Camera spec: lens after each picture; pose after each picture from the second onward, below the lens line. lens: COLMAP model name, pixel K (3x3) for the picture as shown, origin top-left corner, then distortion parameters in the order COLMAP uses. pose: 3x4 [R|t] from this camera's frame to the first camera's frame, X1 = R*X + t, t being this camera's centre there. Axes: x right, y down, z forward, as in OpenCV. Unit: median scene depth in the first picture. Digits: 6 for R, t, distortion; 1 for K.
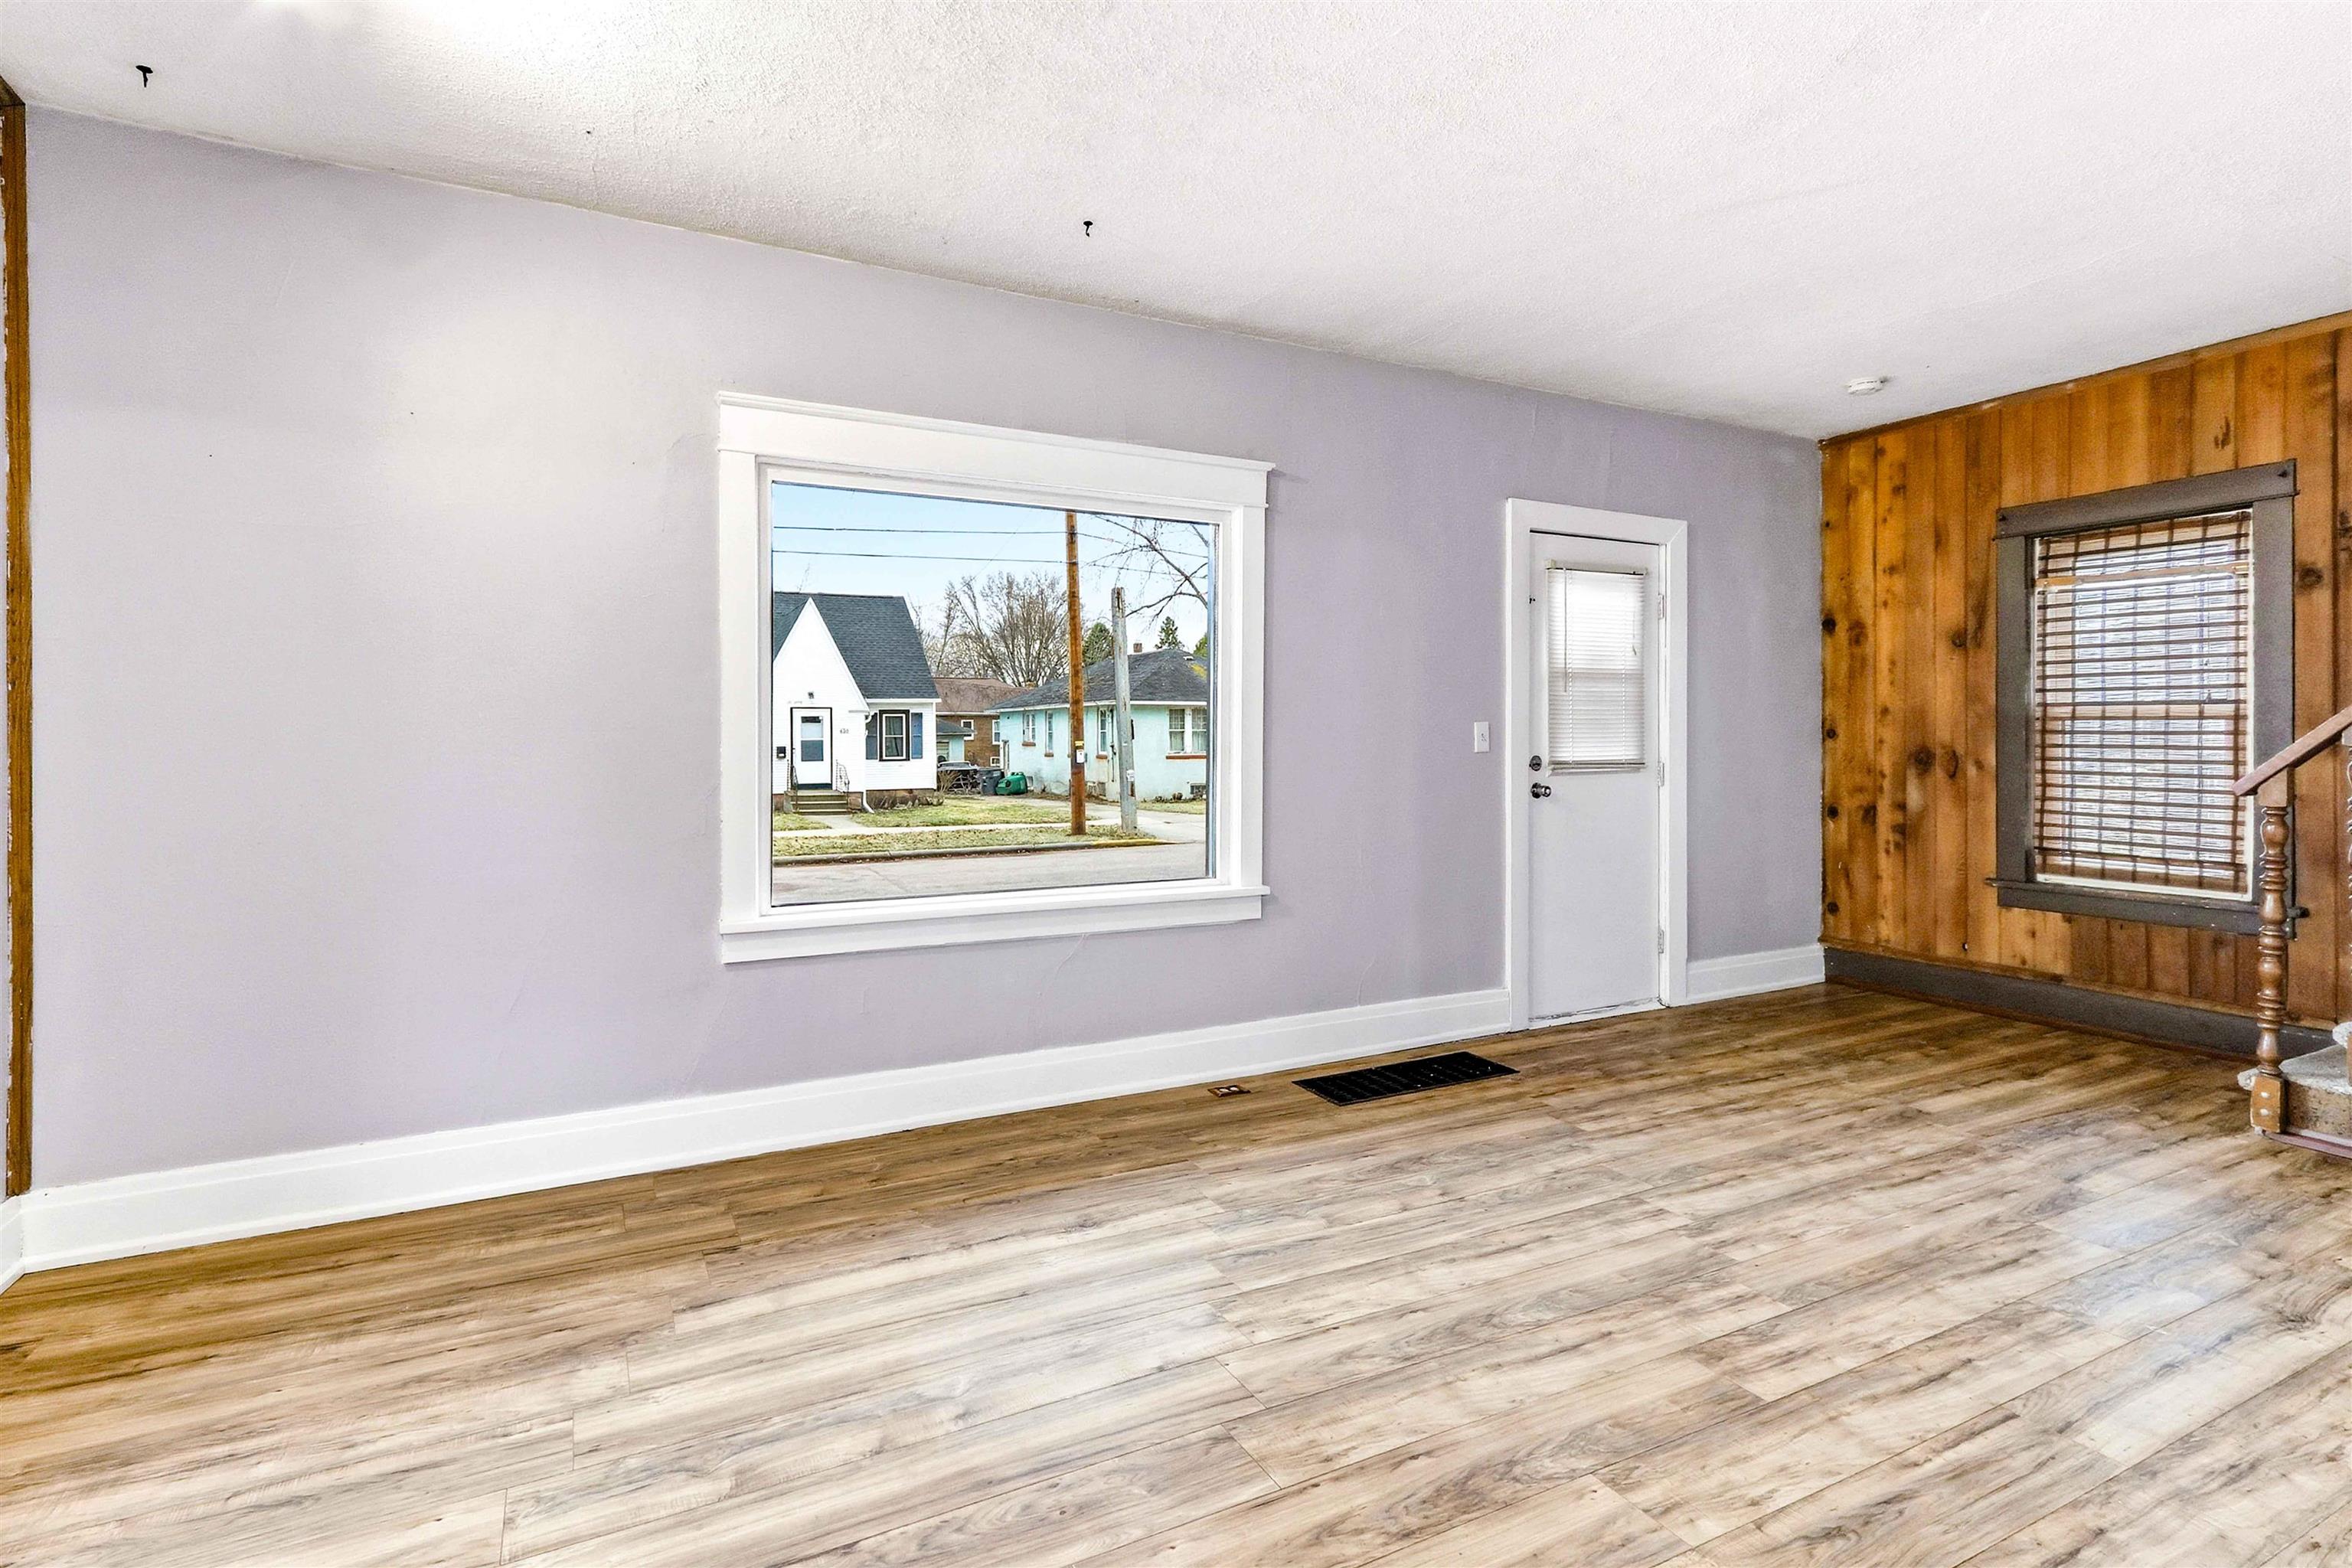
lens RADIAL K [[1146.6, 0, 1165.9], [0, 1146.6, 746.4], [0, 0, 1]] dist [0.003814, 0.001760]
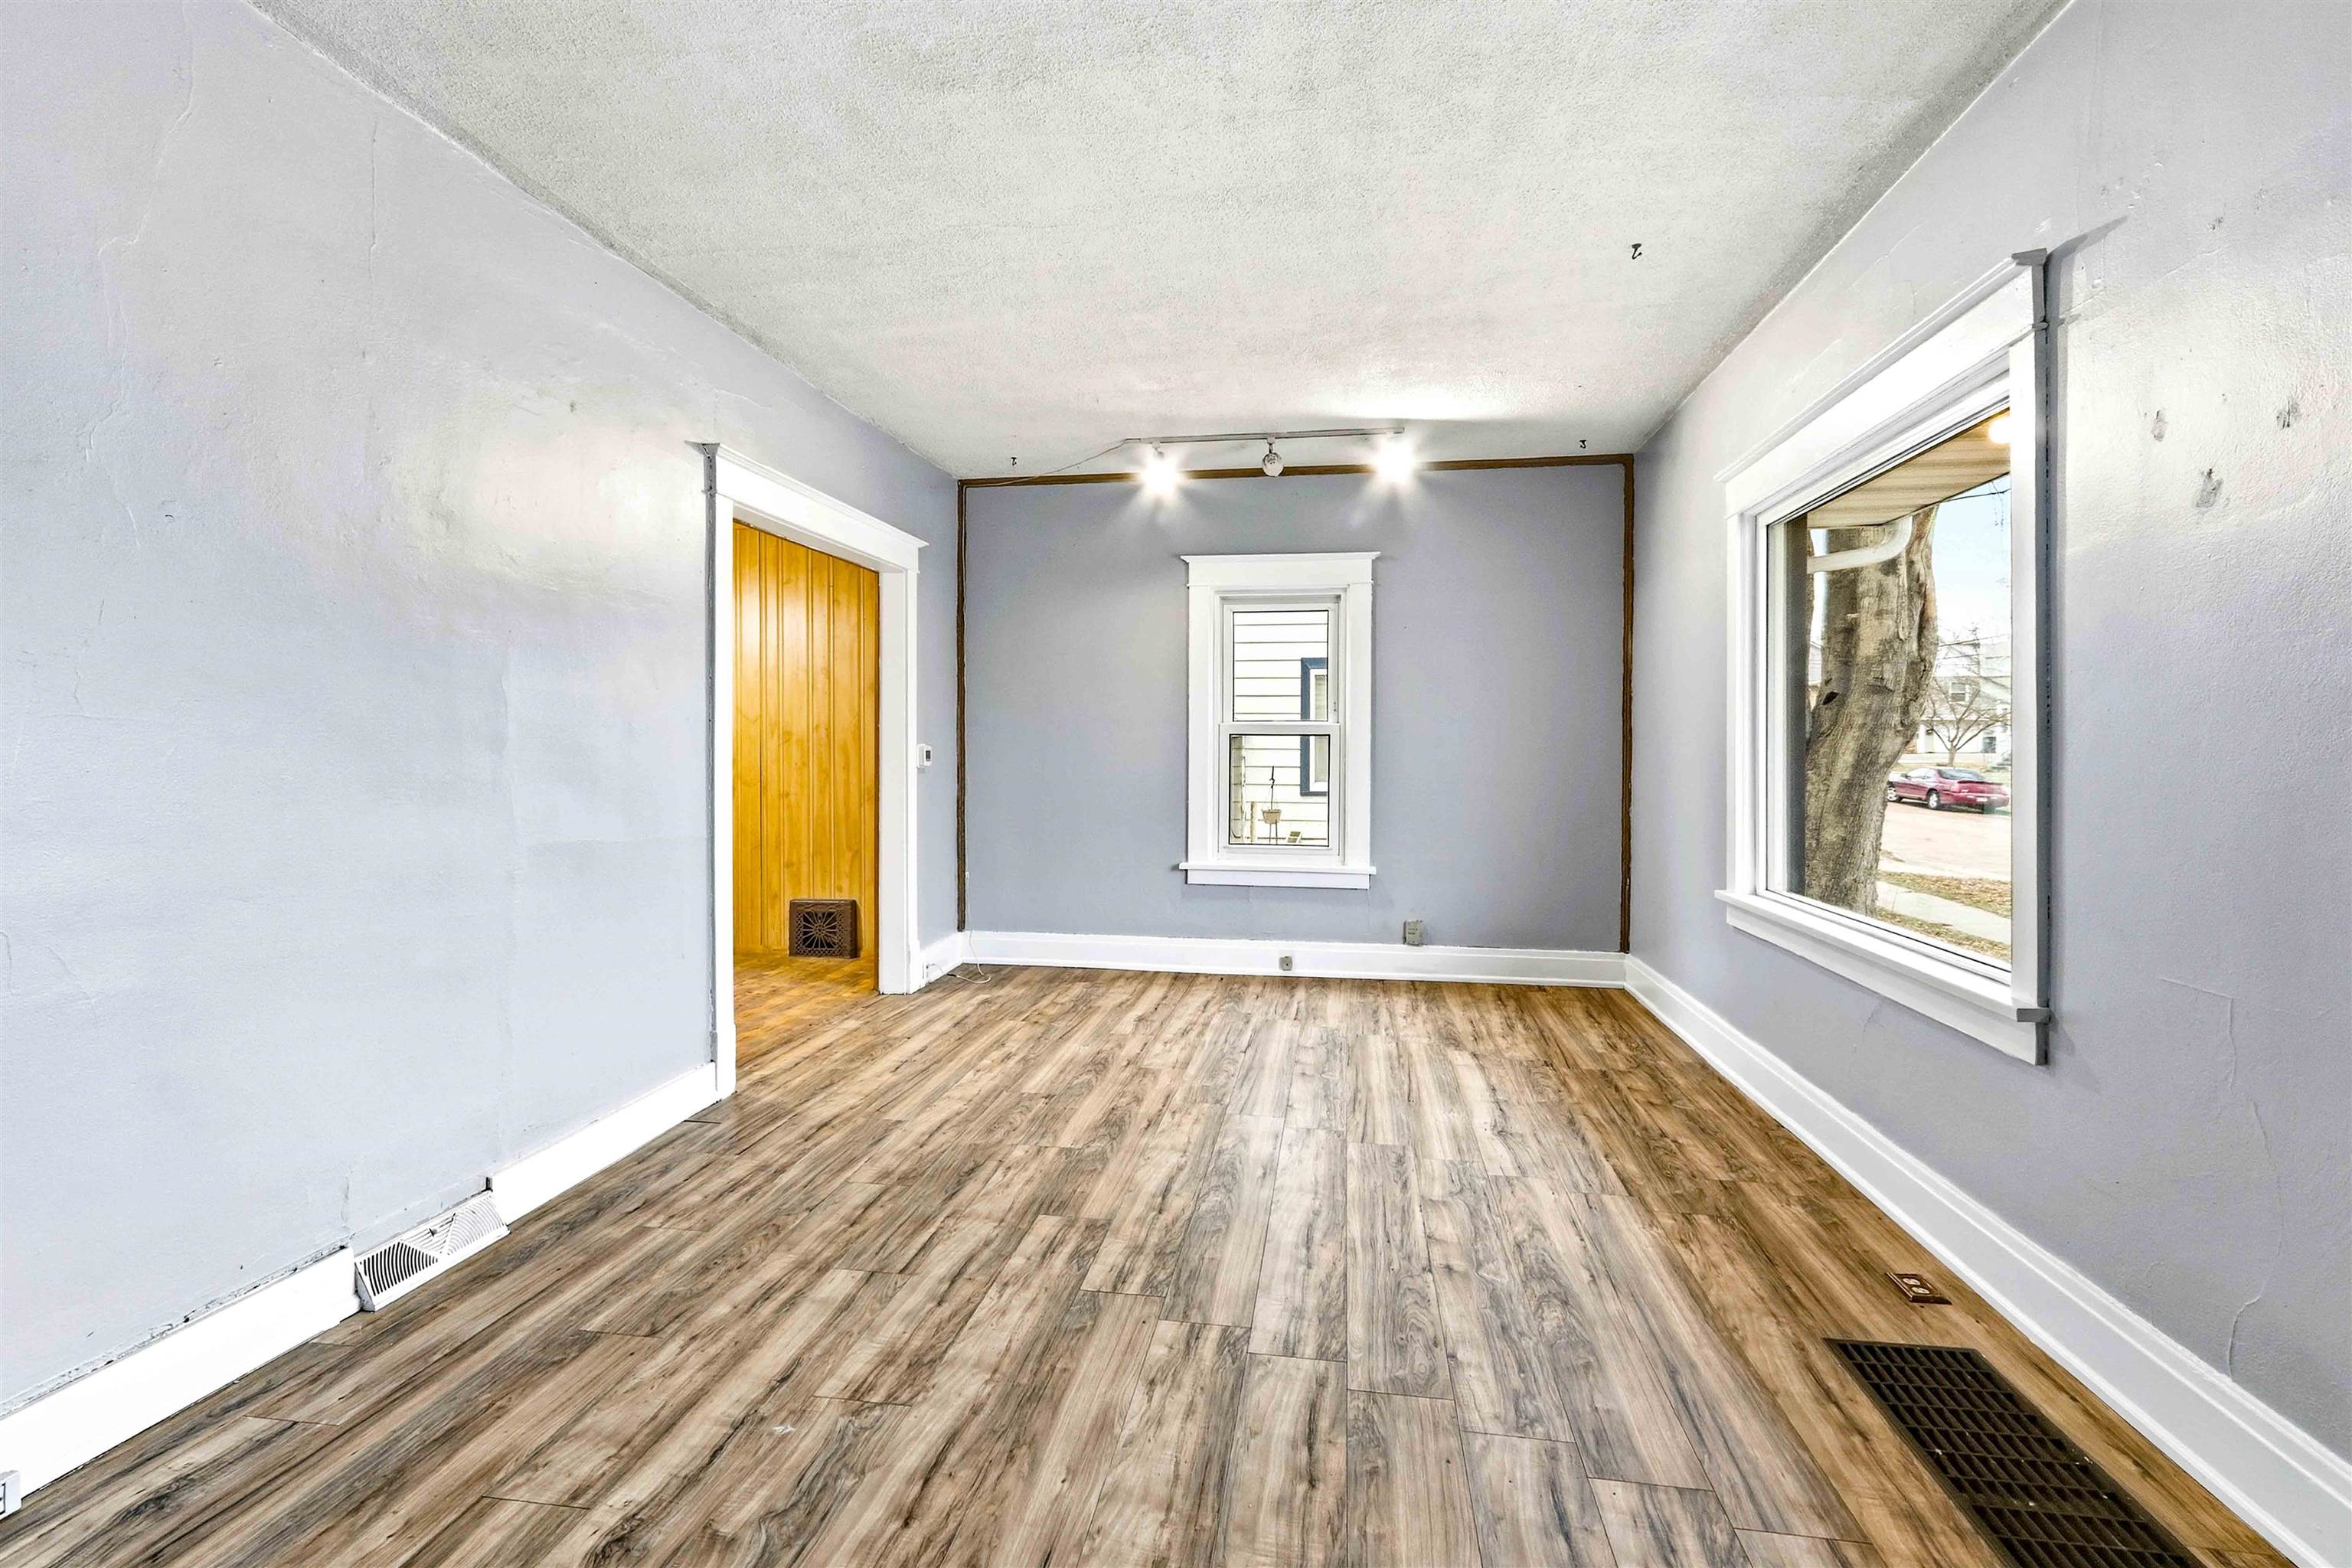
lens RADIAL K [[1109.4, 0, 1161.1], [0, 1109.4, 745.3], [0, 0, 1]] dist [0.002935, 0.000750]
pose [[-0.603886, -0.002263, -0.797067, 0.914920], [-0.006798, 0.999974, 0.002312, -0.005506], [0.797042, 0.006814, -0.603886, 1.165416]]
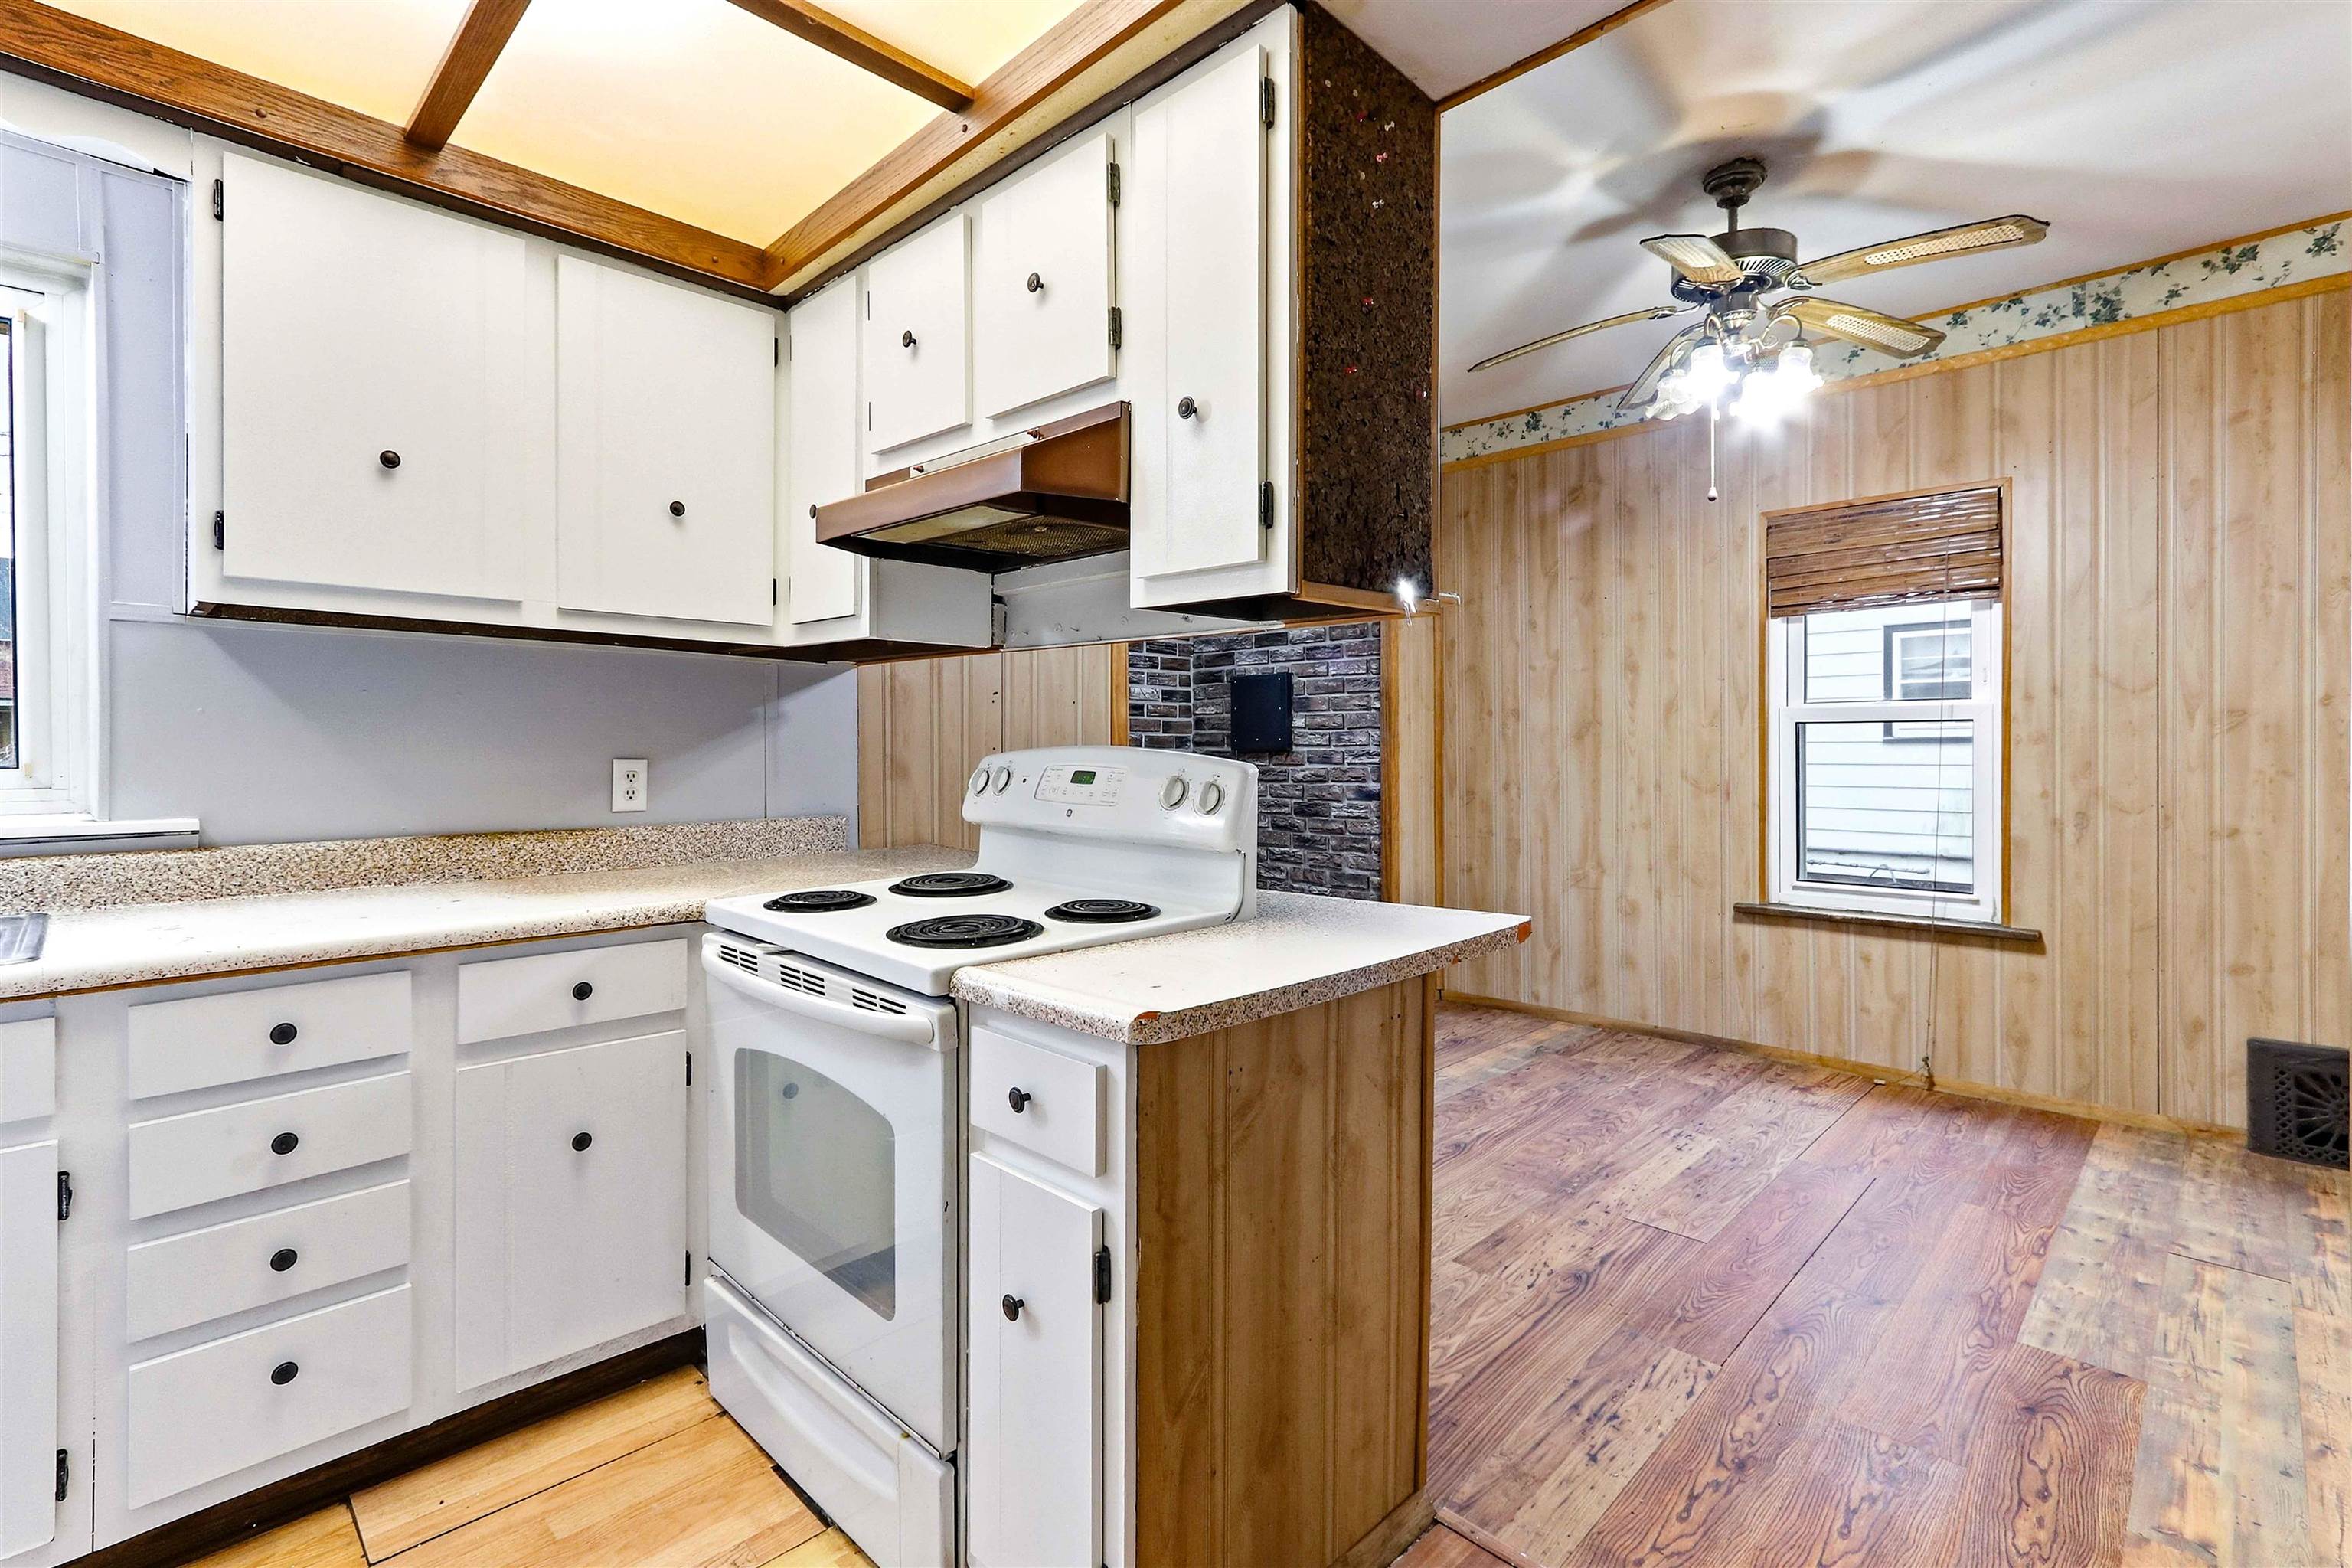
lens RADIAL K [[1078.5, 0, 1166.9], [0, 1078.5, 753.0], [0, 0, 1]] dist [-0.000072, 0.001366]
pose [[-0.954449, 0.008850, -0.298244, 0.959700], [0.004825, 0.999887, 0.014229, -0.000387], [0.298337, 0.012142, -0.954383, 0.187784]]
